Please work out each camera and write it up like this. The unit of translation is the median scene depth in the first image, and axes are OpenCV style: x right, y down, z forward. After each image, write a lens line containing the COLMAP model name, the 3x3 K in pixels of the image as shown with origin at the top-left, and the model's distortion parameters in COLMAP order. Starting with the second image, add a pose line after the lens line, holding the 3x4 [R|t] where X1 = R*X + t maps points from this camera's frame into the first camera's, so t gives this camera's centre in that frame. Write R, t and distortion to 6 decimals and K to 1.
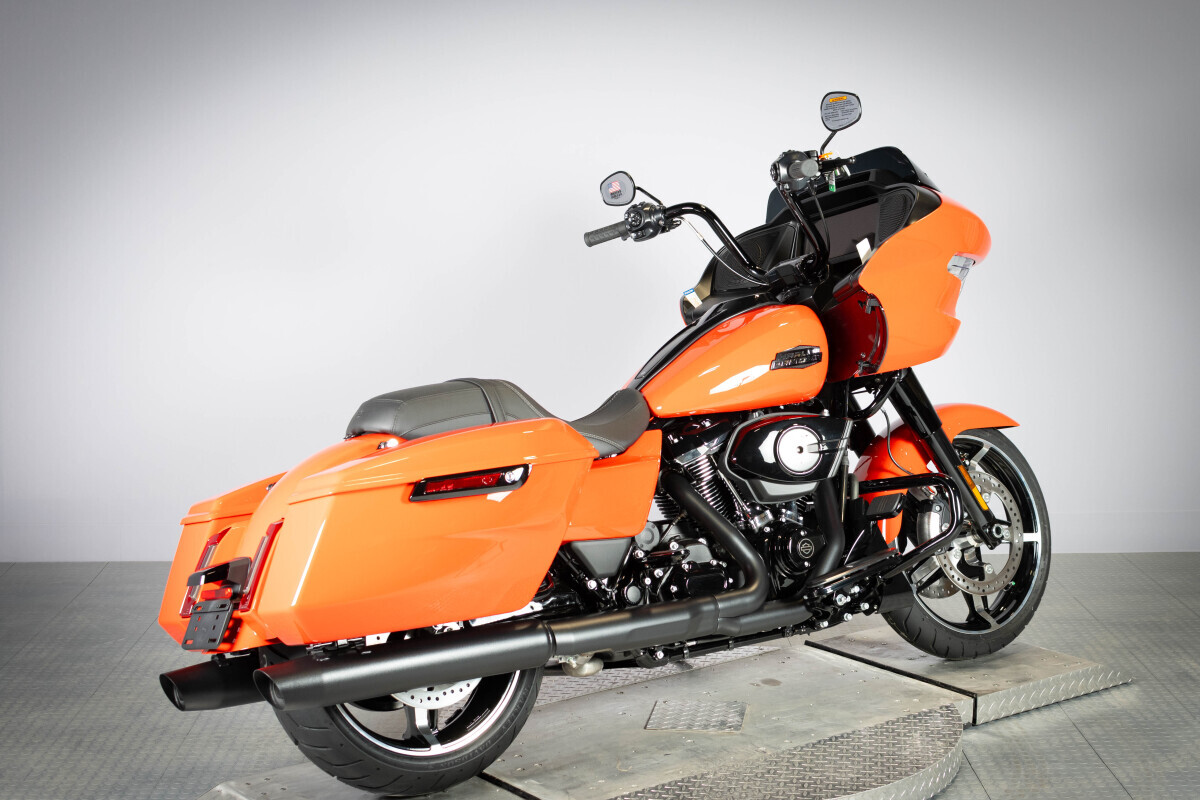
lens RADIAL K [[1954.6, 0, 600.0], [0, 1954.6, 400.0], [0, 0, 1]] dist [-0.067324, 0.719937]
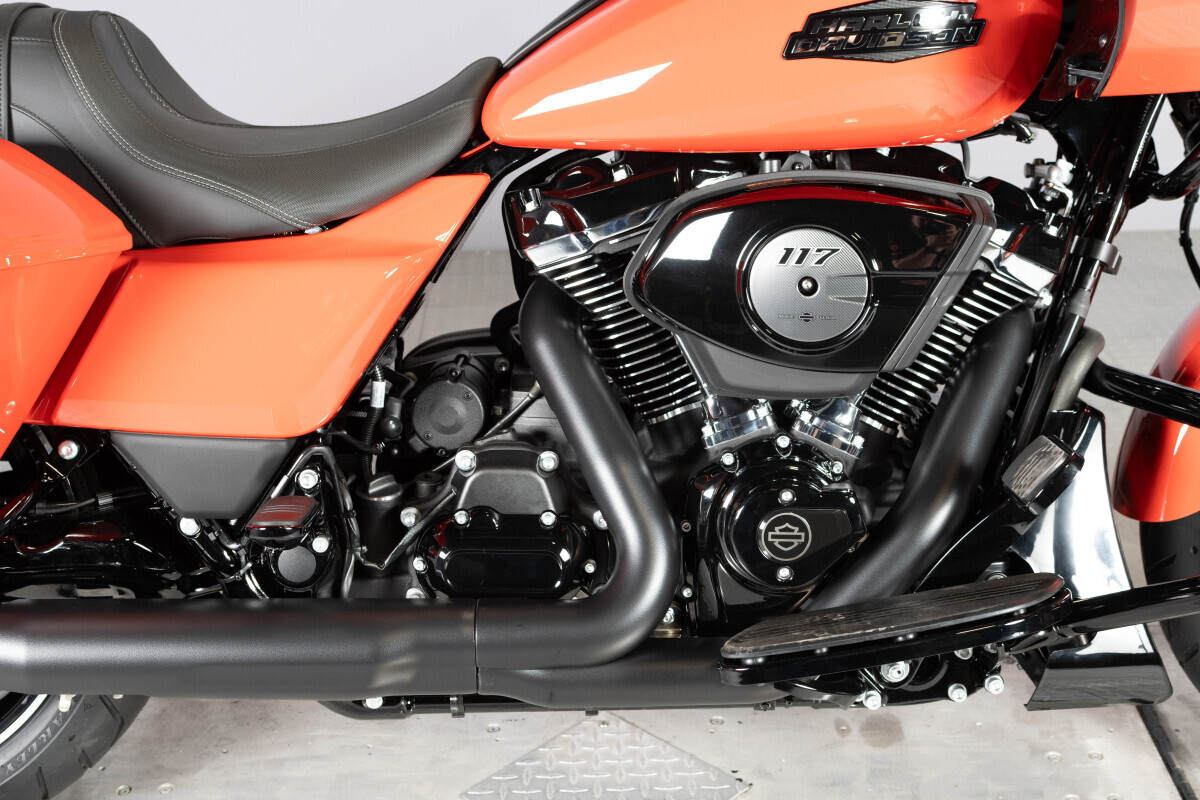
lens RADIAL K [[1877.3, 0, 600.0], [0, 1877.3, 400.0], [0, 0, 1]] dist [0.018980, -0.036053]
pose [[0.820549, 0.221313, -0.526991, 0.239344], [-0.071372, 0.954453, 0.289698, -0.049631], [0.567102, -0.200099, 0.798971, 0.619558]]
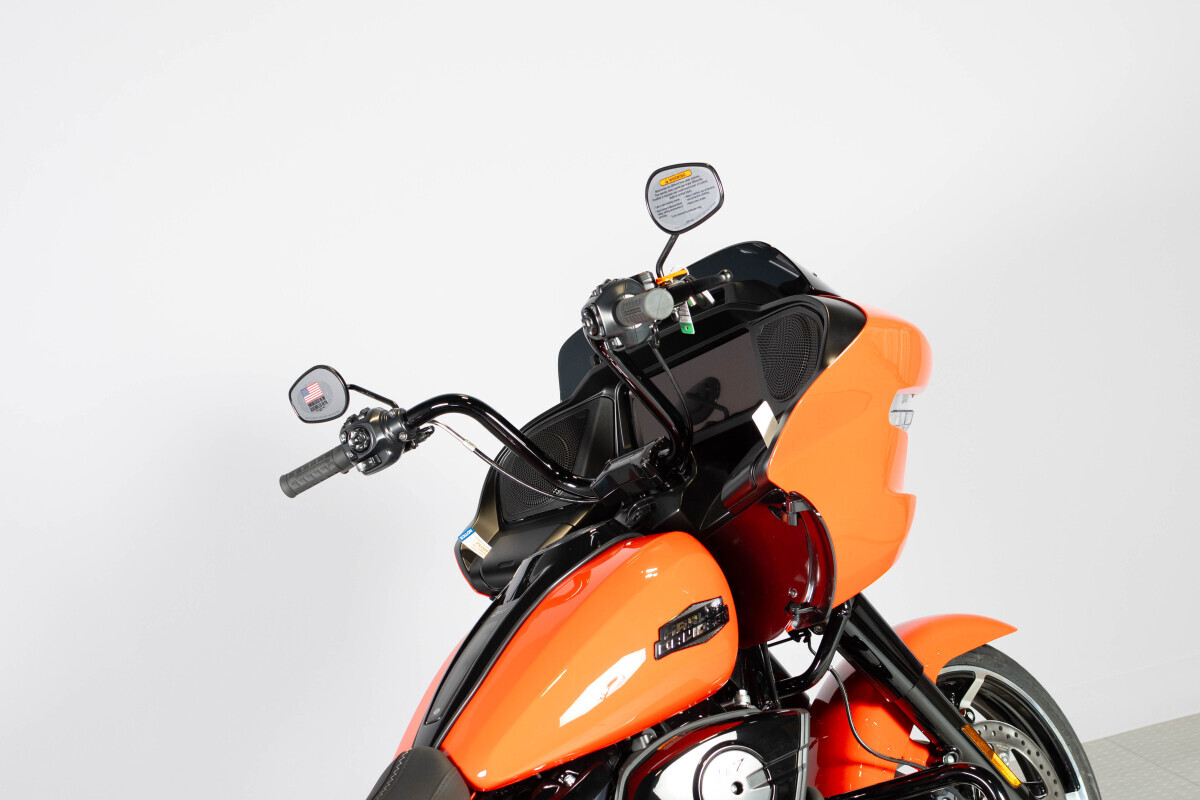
lens RADIAL K [[1954.6, 0, 600.0], [0, 1954.6, 400.0], [0, 0, 1]] dist [-0.067324, 0.719937]
pose [[0.965744, -0.200498, 0.164740, -0.007007], [0.210409, 0.976581, -0.044911, -0.062628], [-0.151878, 0.078035, 0.985314, 0.400503]]
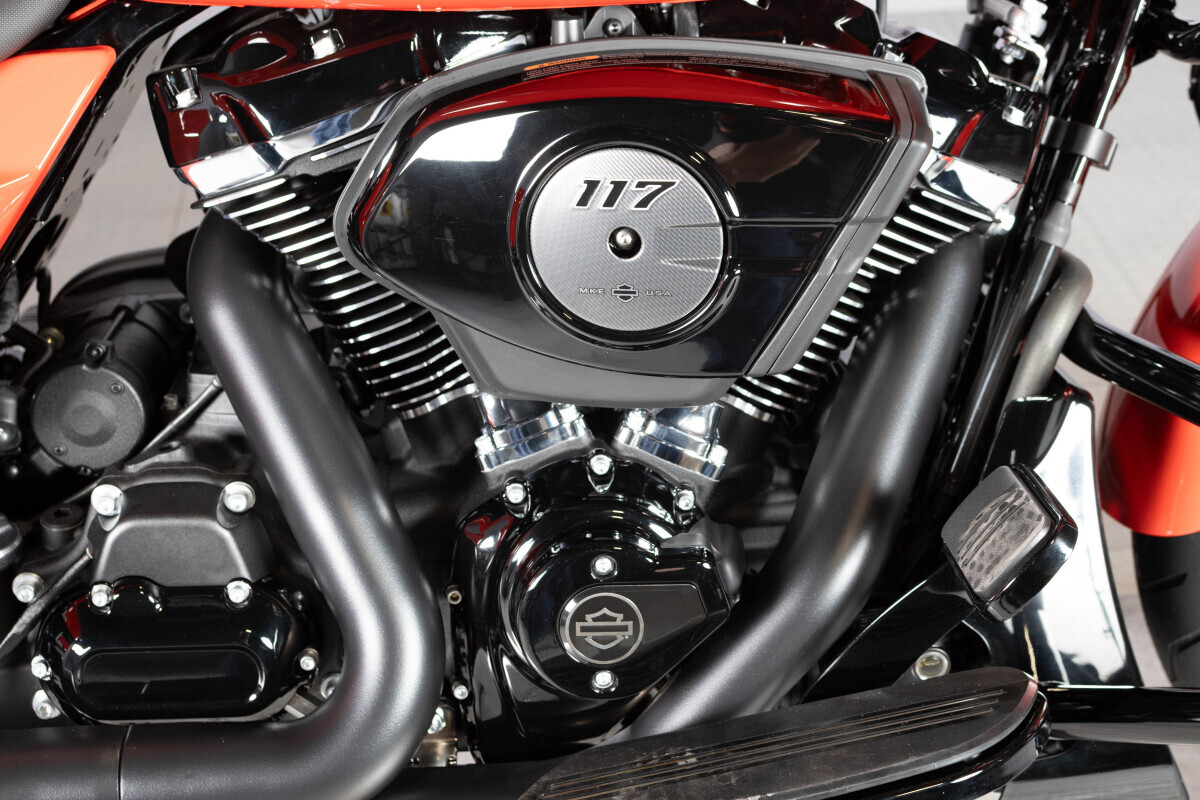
lens RADIAL K [[1954.6, 0, 600.0], [0, 1954.6, 400.0], [0, 0, 1]] dist [-0.067324, 0.719937]
pose [[0.853651, 0.263208, -0.449446, 0.187252], [-0.062764, 0.908612, 0.412898, -0.046185], [0.517050, -0.324262, 0.792158, 0.734873]]
